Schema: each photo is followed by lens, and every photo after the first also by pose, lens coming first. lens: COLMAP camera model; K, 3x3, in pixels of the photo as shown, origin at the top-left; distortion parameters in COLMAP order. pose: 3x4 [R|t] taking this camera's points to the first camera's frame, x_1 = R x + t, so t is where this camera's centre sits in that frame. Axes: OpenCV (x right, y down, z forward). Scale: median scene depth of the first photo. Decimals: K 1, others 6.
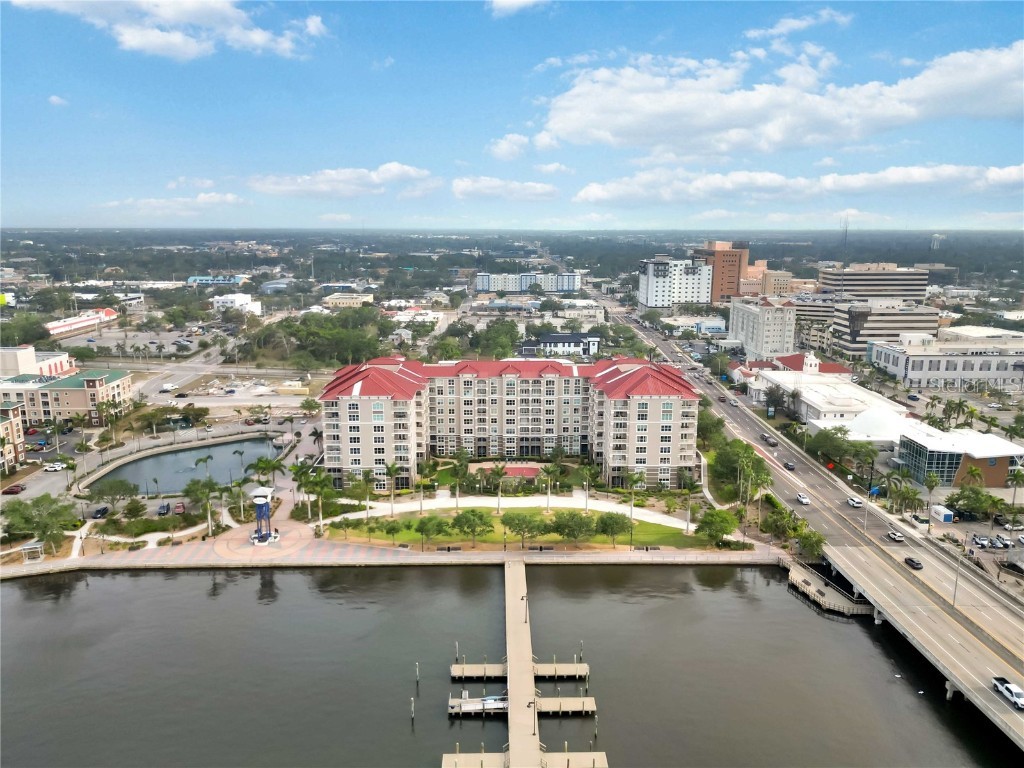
lens RADIAL K [[730.9, 0, 512.0], [0, 730.9, 384.0], [0, 0, 1]] dist [0.086534, -0.100612]
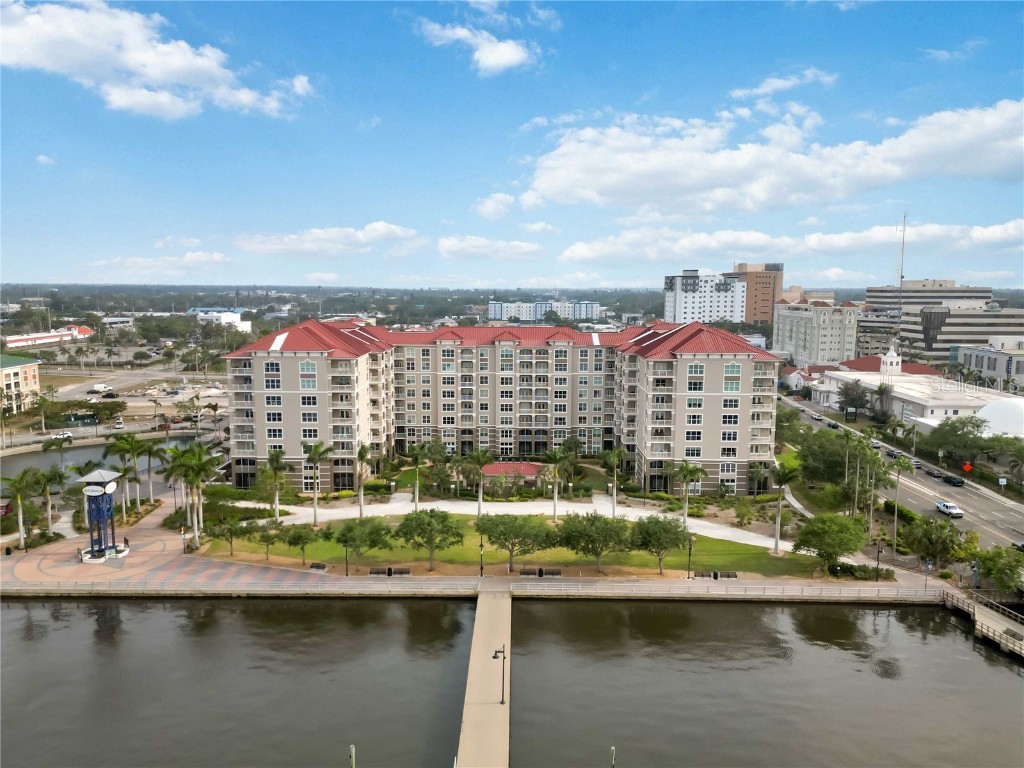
lens RADIAL K [[722.5, 0, 512.0], [0, 722.5, 384.0], [0, 0, 1]] dist [0.086477, -0.105380]
pose [[0.999637, 0.005503, -0.026376, 0.024979], [-0.007478, 0.997127, -0.075375, 0.092044], [0.025885, 0.075544, 0.996806, 0.313528]]
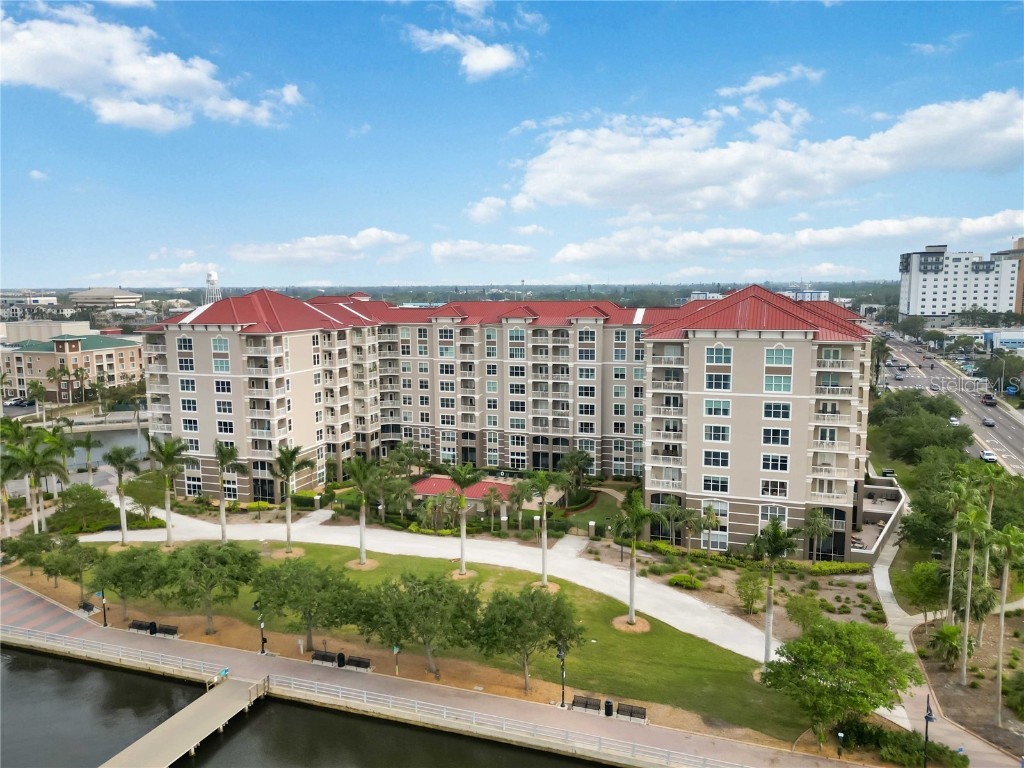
lens RADIAL K [[743.8, 0, 510.3], [0, 743.8, 384.5], [0, 0, 1]] dist [0.073696, -0.081119]
pose [[0.937846, 0.034385, -0.345345, 0.208872], [-0.060085, 0.996140, -0.063989, 0.079902], [0.341812, 0.080762, 0.936292, 0.524361]]
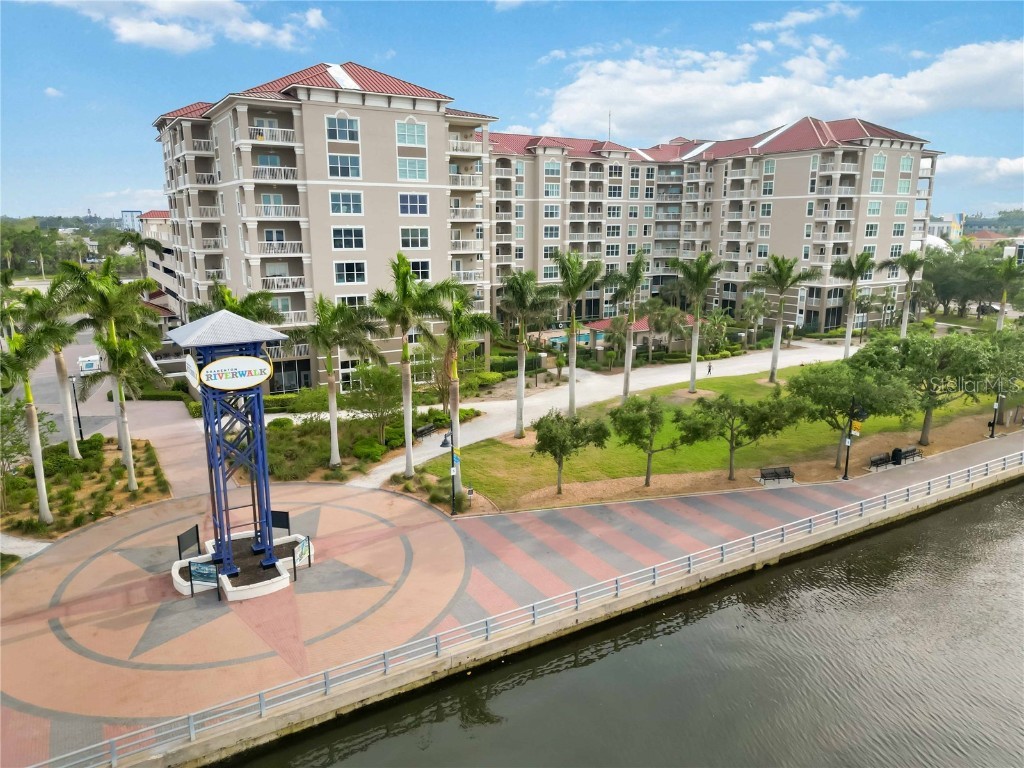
lens RADIAL K [[713.5, 0, 511.3], [0, 713.5, 382.1], [0, 0, 1]] dist [0.072199, -0.071046]
pose [[0.866598, -0.112349, 0.486195, -0.306008], [0.107180, 0.993493, 0.038535, 0.132423], [-0.487360, 0.018716, 0.873000, 0.656303]]
